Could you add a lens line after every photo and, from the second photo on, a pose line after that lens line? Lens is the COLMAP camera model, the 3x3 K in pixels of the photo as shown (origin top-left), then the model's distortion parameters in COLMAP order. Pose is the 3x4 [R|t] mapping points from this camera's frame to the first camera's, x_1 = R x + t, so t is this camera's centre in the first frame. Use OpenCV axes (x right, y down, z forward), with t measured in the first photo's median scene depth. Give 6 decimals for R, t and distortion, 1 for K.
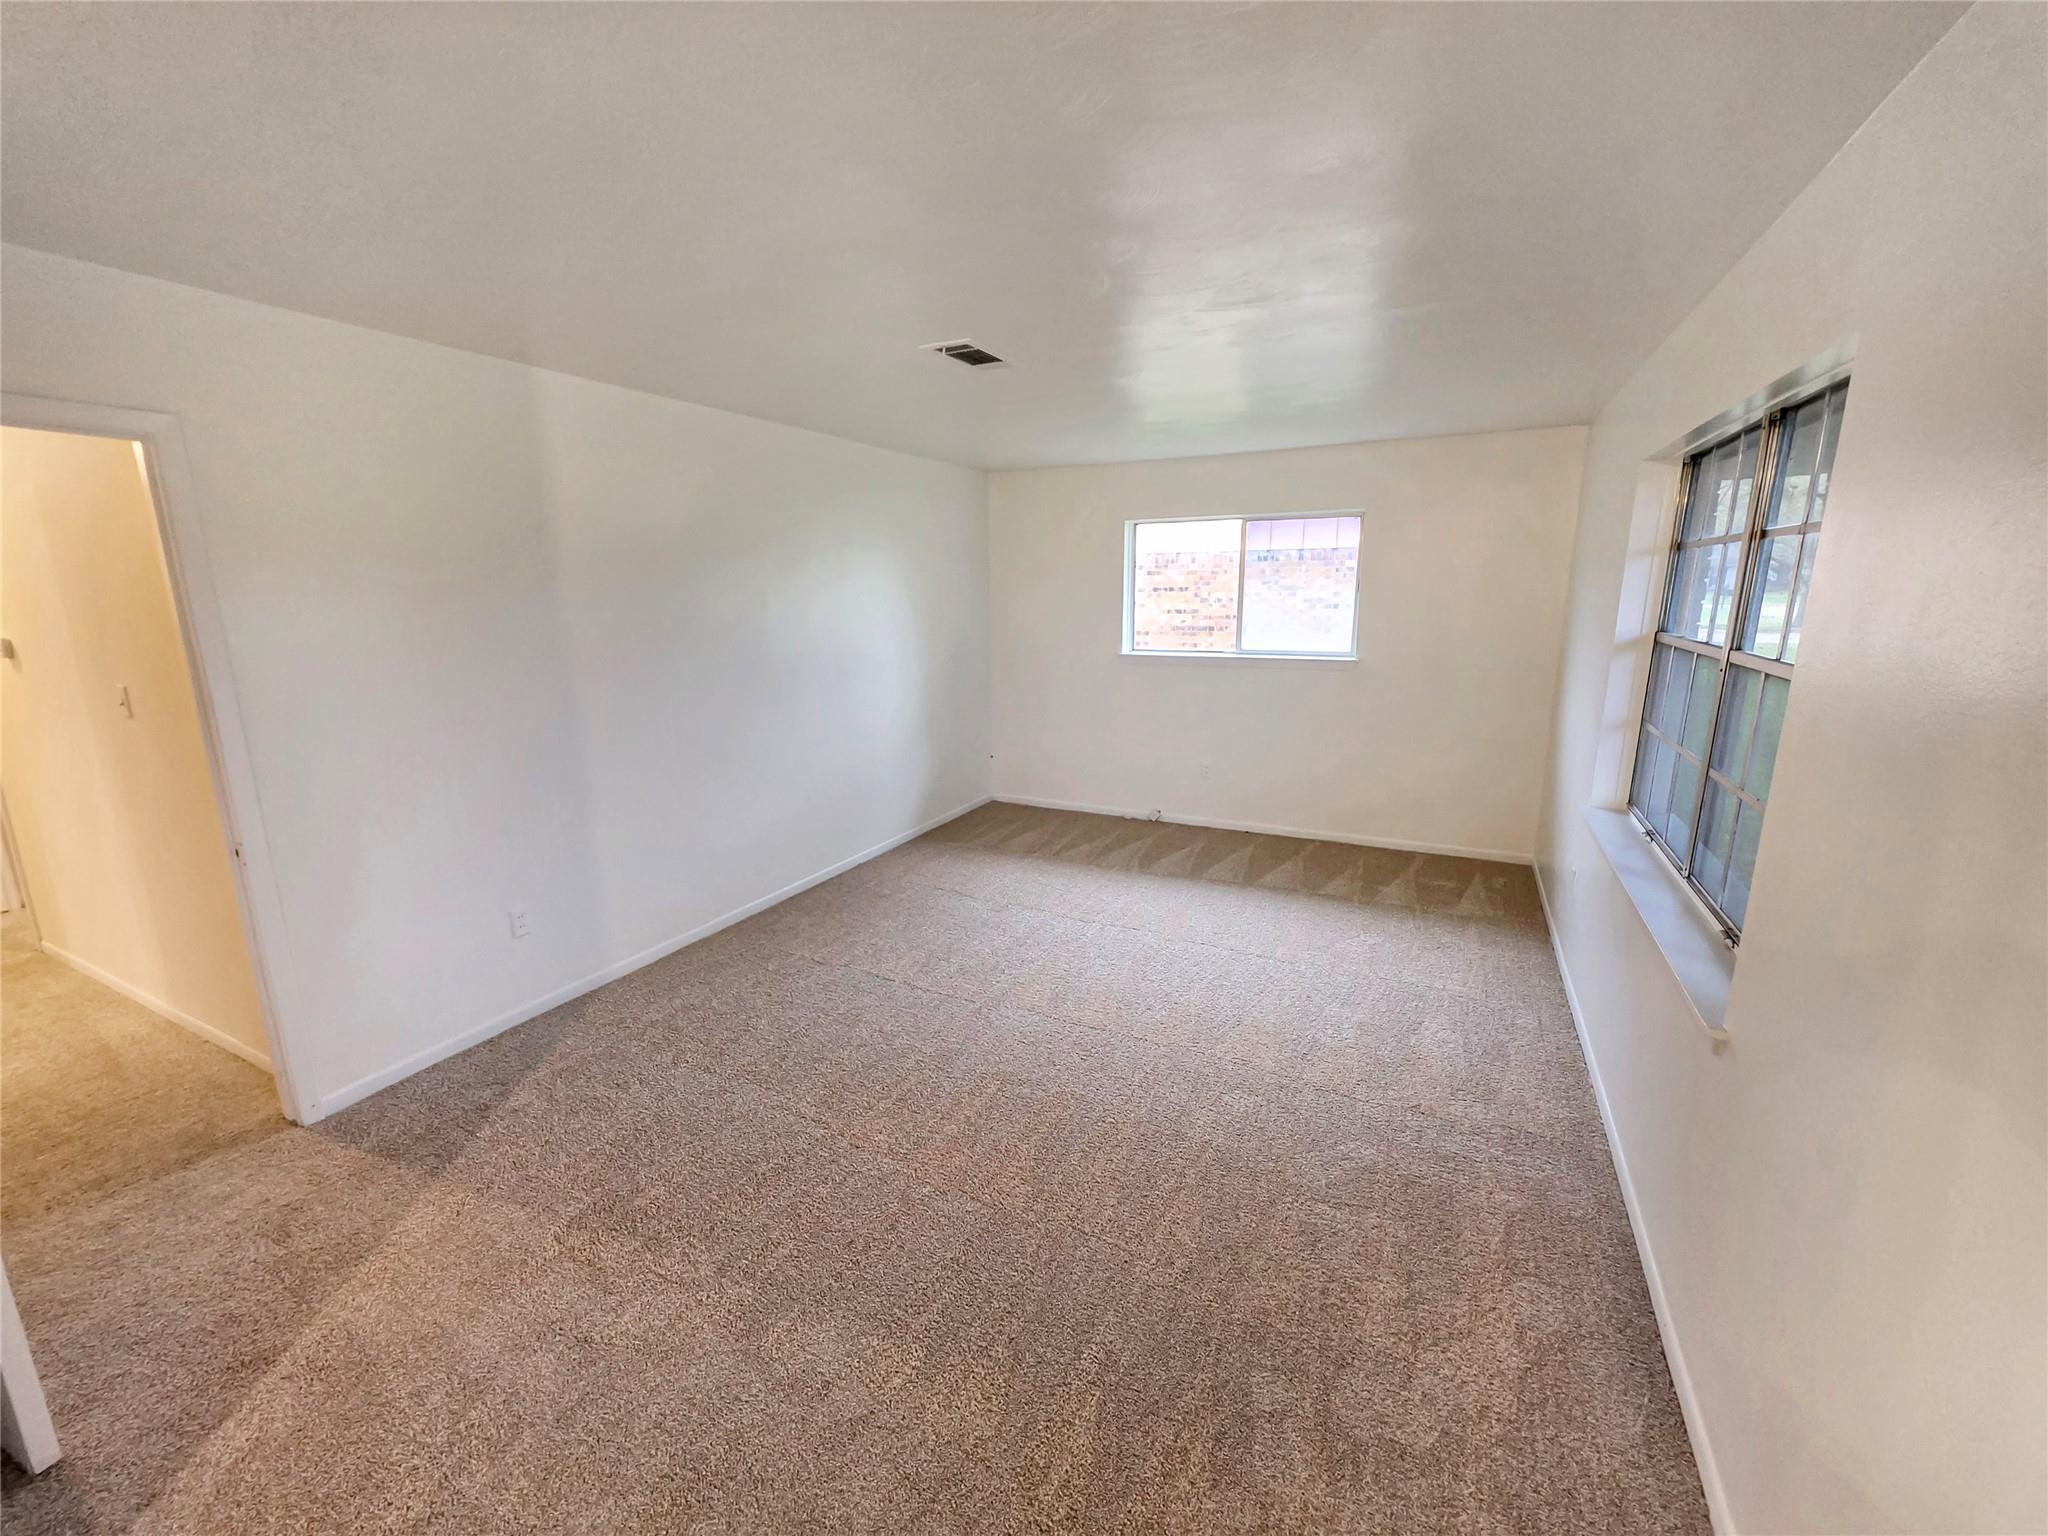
lens RADIAL K [[823.7, 0, 1027.8], [0, 823.7, 764.3], [0, 0, 1]] dist [-0.005618, 0.001473]
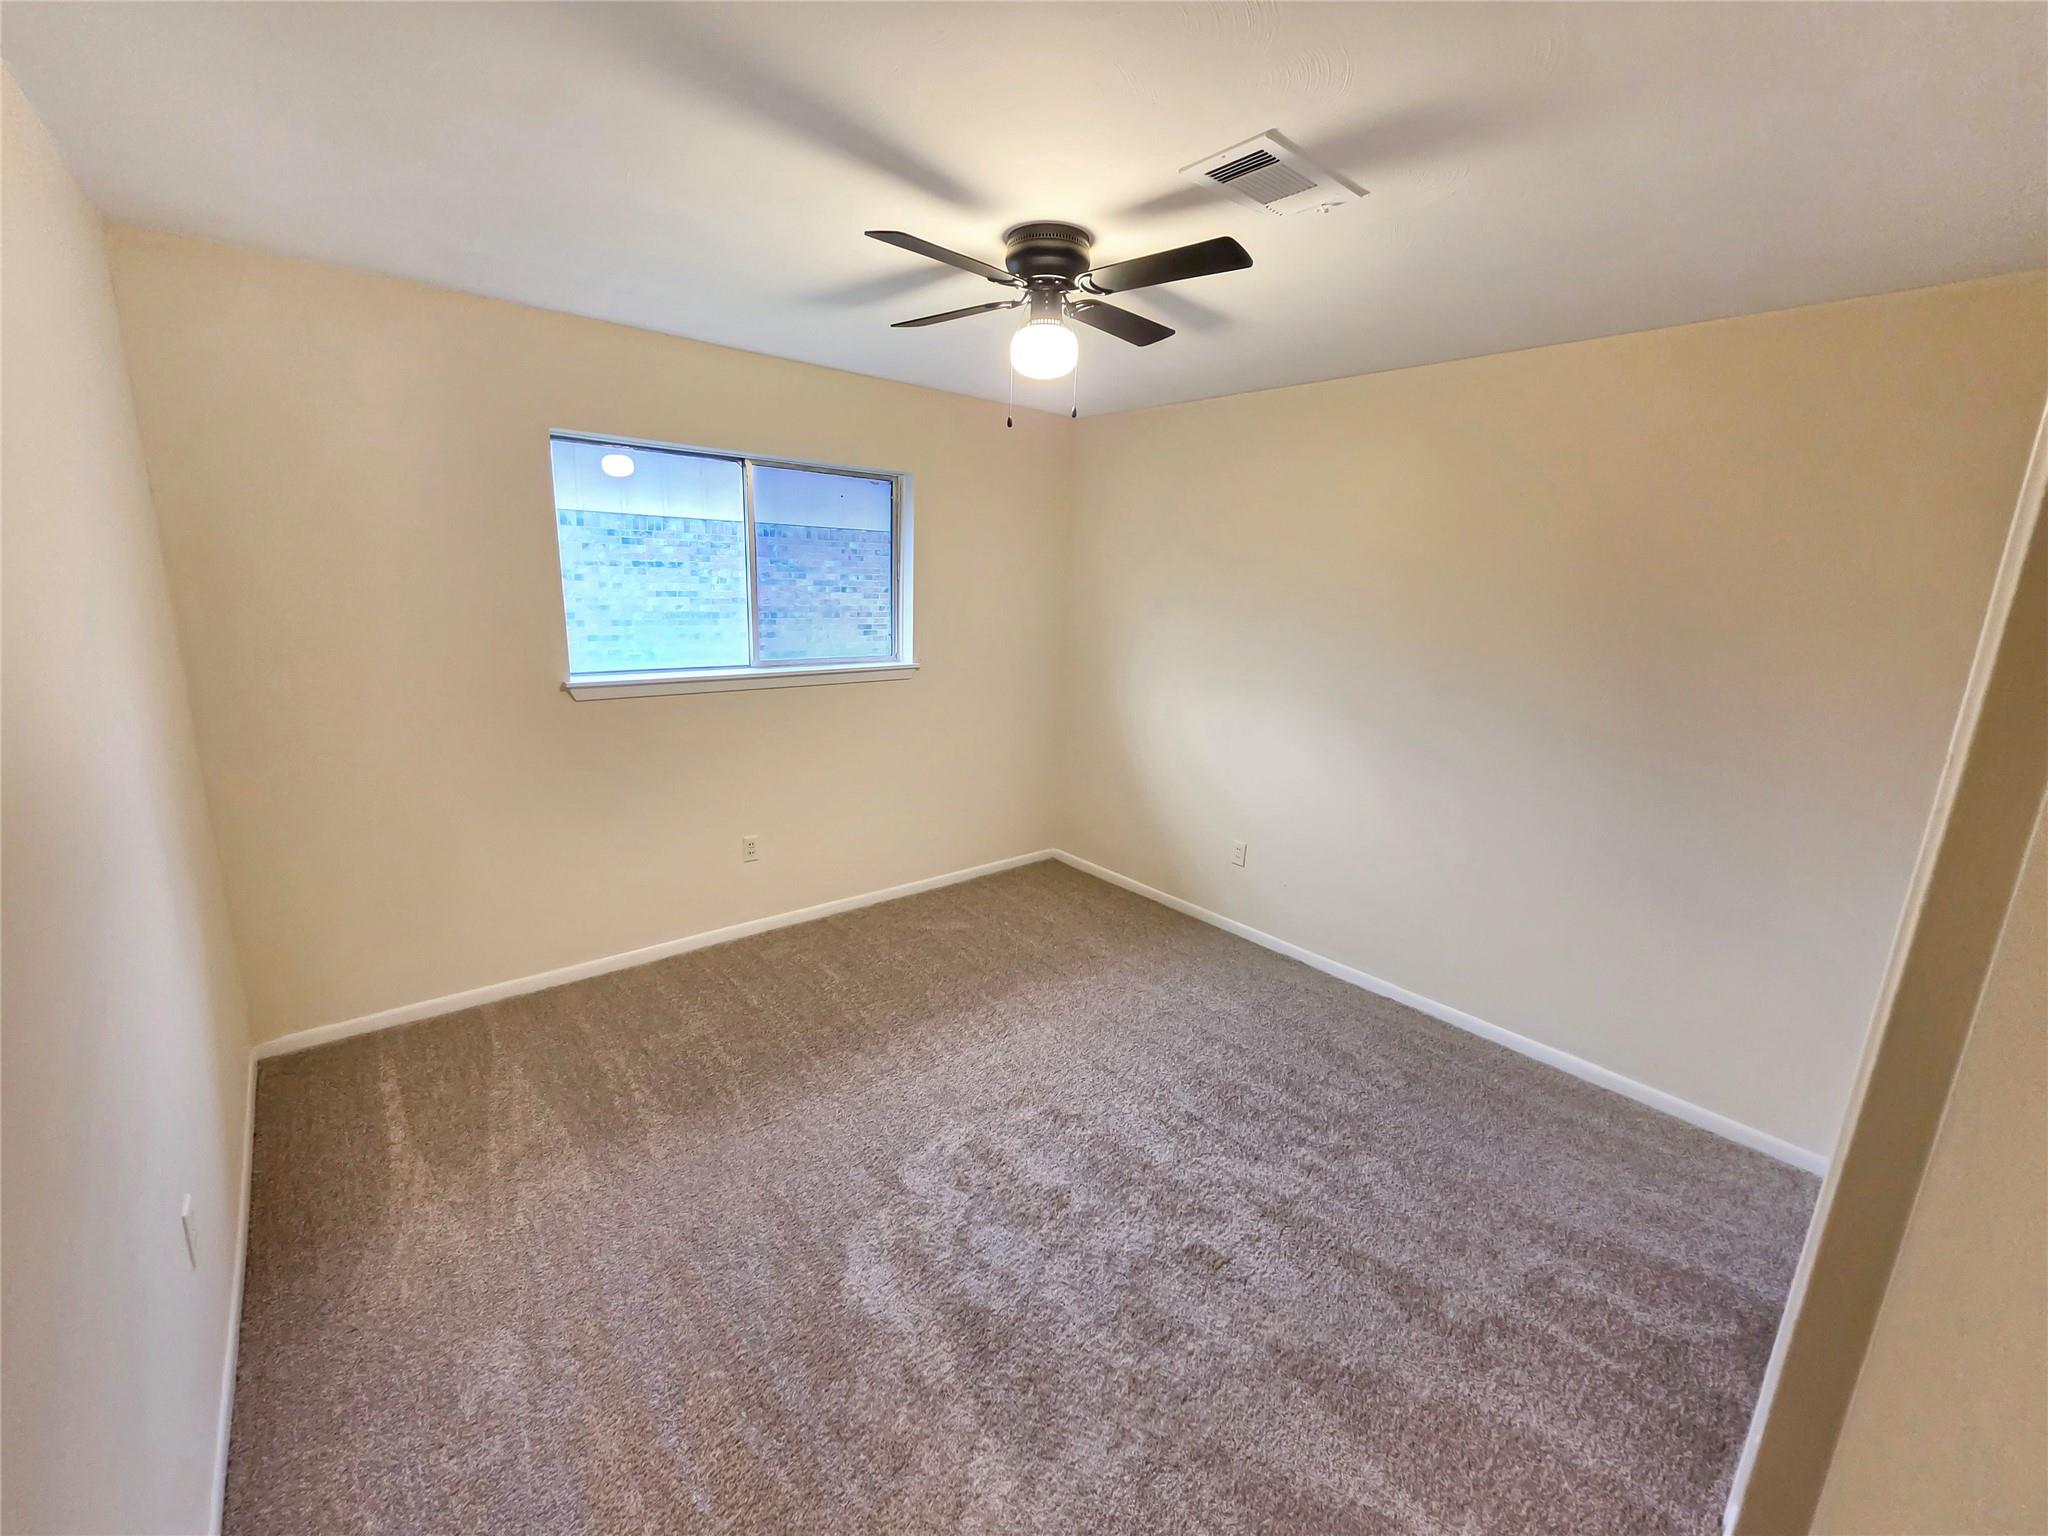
lens RADIAL K [[823.7, 0, 1015.3], [0, 823.7, 770.6], [0, 0, 1]] dist [-0.005618, 0.001473]
pose [[0.384537, -0.192922, 0.902725, -0.430264], [0.152336, 0.977772, 0.144069, -0.087474], [-0.910453, 0.082117, 0.405378, 0.416782]]
